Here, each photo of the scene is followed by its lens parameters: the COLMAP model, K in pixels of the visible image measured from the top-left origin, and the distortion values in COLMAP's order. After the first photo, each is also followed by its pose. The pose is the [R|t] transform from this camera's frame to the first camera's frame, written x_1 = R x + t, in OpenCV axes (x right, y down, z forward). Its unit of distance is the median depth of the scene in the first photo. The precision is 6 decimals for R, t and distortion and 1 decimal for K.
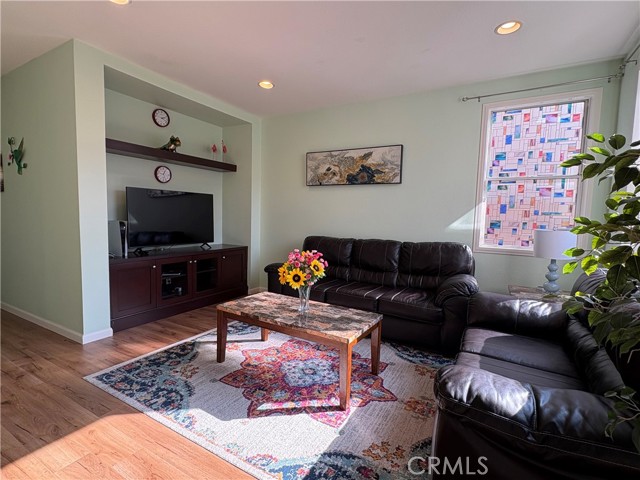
lens RADIAL K [[316.8, 0, 320.0], [0, 316.8, 240.0], [0, 0, 1]] dist [-0.000554, 0.000660]
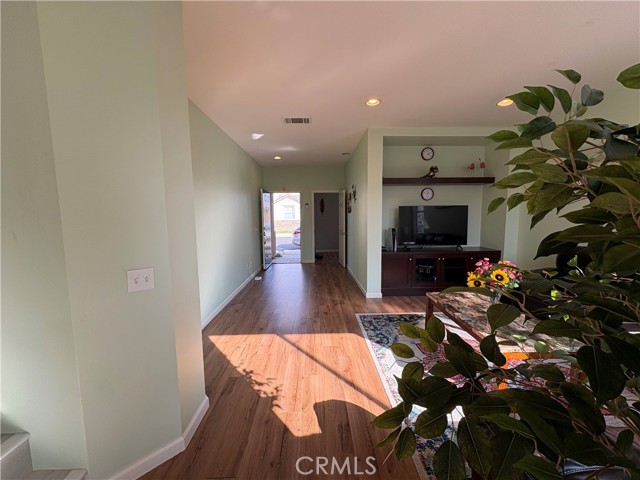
lens RADIAL K [[255.0, 0, 320.0], [0, 255.0, 240.0], [0, 0, 1]] dist [-0.000060, 0.000221]
pose [[0.512428, 0.049690, -0.857291, 0.336856], [-0.039593, 0.998630, 0.034216, -0.035924], [0.857817, 0.016409, 0.513694, 0.029750]]
